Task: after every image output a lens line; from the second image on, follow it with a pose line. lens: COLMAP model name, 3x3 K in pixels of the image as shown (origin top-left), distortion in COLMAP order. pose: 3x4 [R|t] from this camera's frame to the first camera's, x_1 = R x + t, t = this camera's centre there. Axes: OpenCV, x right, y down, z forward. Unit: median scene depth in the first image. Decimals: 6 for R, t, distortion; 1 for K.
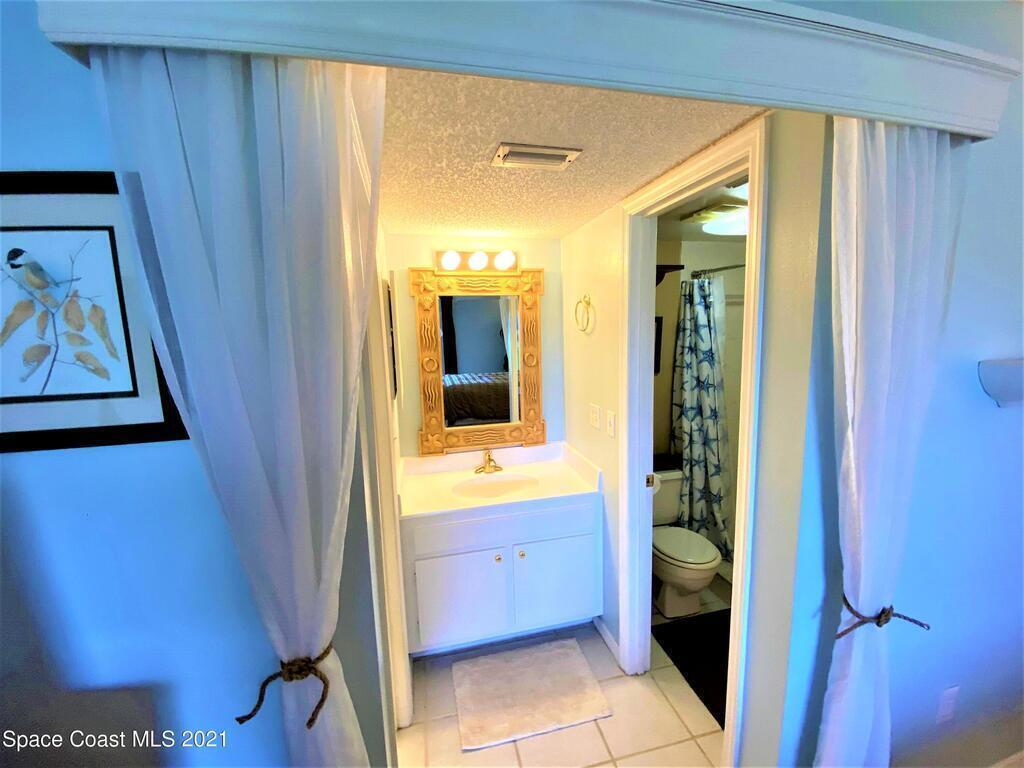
lens RADIAL K [[416.6, 0, 512.0], [0, 416.6, 384.0], [0, 0, 1]] dist [0.038778, -0.027829]
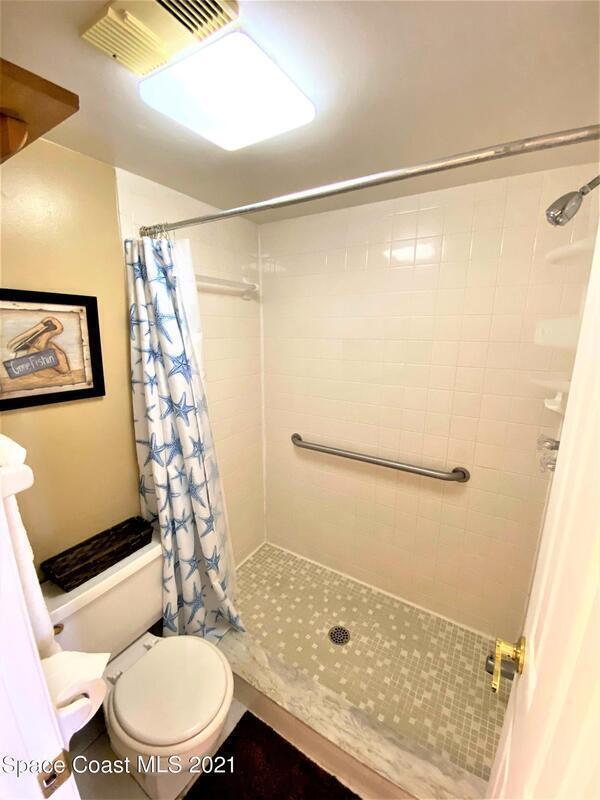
lens RADIAL K [[325.5, 0, 300.0], [0, 325.5, 400.0], [0, 0, 1]] dist [0.038778, -0.027829]
pose [[0.711332, -0.123085, 0.691995, 0.235832], [0.067956, 0.991978, 0.106588, -0.052338], [-0.699563, -0.028795, 0.713990, 0.496456]]
